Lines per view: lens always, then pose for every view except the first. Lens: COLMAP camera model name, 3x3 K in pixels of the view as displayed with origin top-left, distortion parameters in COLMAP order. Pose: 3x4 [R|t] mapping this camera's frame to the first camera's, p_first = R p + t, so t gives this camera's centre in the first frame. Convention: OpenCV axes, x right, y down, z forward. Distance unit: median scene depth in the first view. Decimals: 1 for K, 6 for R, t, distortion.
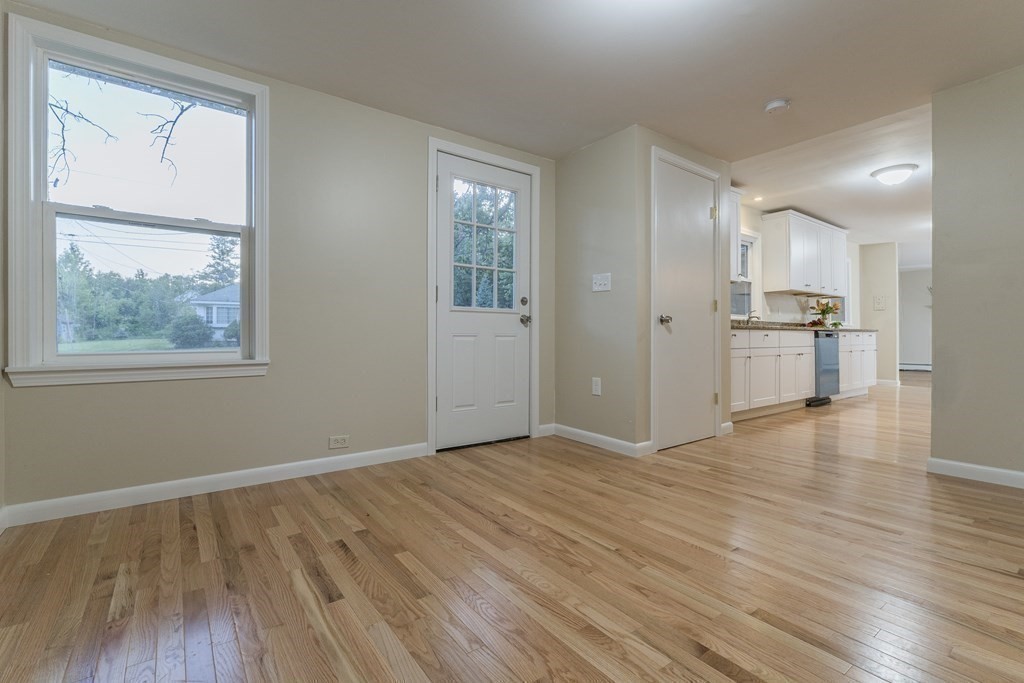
lens RADIAL K [[458.5, 0, 516.5], [0, 458.5, 339.7], [0, 0, 1]] dist [-0.002026, -0.000112]
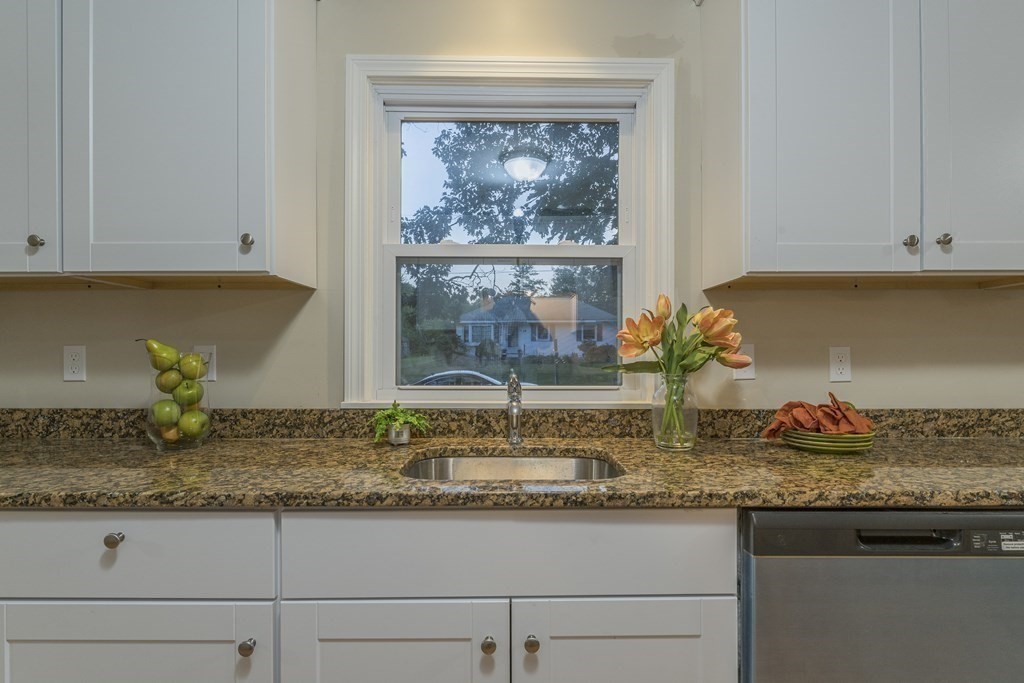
lens RADIAL K [[523.5, 0, 516.9], [0, 523.5, 351.5], [0, 0, 1]] dist [-0.002955, -0.000186]
pose [[0.802595, 0.001084, -0.596523, 1.451723], [-0.003120, 0.999992, -0.002380, -0.161345], [0.596516, 0.003772, 0.802592, 1.647663]]
